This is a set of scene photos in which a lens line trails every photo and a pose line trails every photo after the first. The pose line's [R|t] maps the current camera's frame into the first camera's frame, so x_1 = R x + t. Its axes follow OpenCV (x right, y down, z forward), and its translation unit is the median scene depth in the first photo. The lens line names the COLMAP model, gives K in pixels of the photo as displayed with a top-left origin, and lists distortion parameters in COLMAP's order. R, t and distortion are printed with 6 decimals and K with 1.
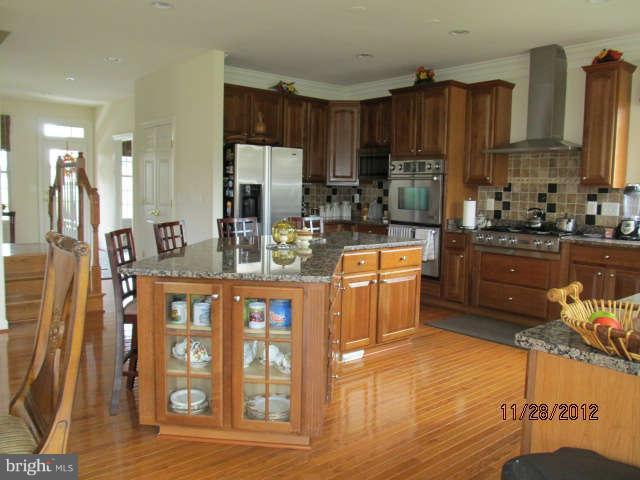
lens RADIAL K [[525.1, 0, 320.0], [0, 525.1, 240.0], [0, 0, 1]] dist [-0.064121, 0.002524]
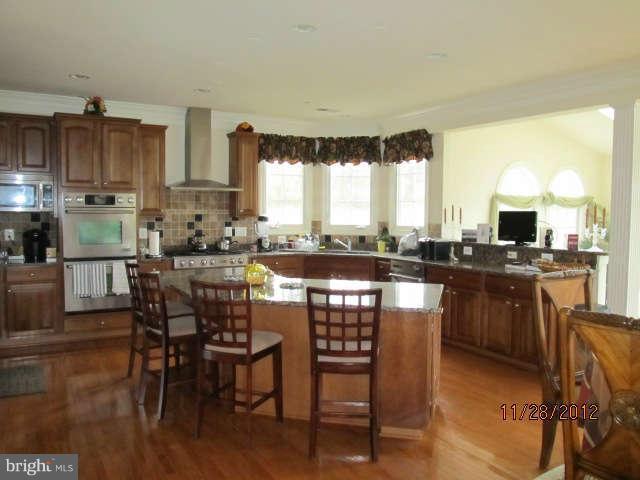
lens RADIAL K [[525.1, 0, 320.0], [0, 525.1, 240.0], [0, 0, 1]] dist [-0.064121, 0.002524]
pose [[0.151812, -0.075440, 0.985526, -0.785148], [0.086550, 0.994268, 0.062777, -0.101125], [-0.984613, 0.075767, 0.157471, 0.506482]]
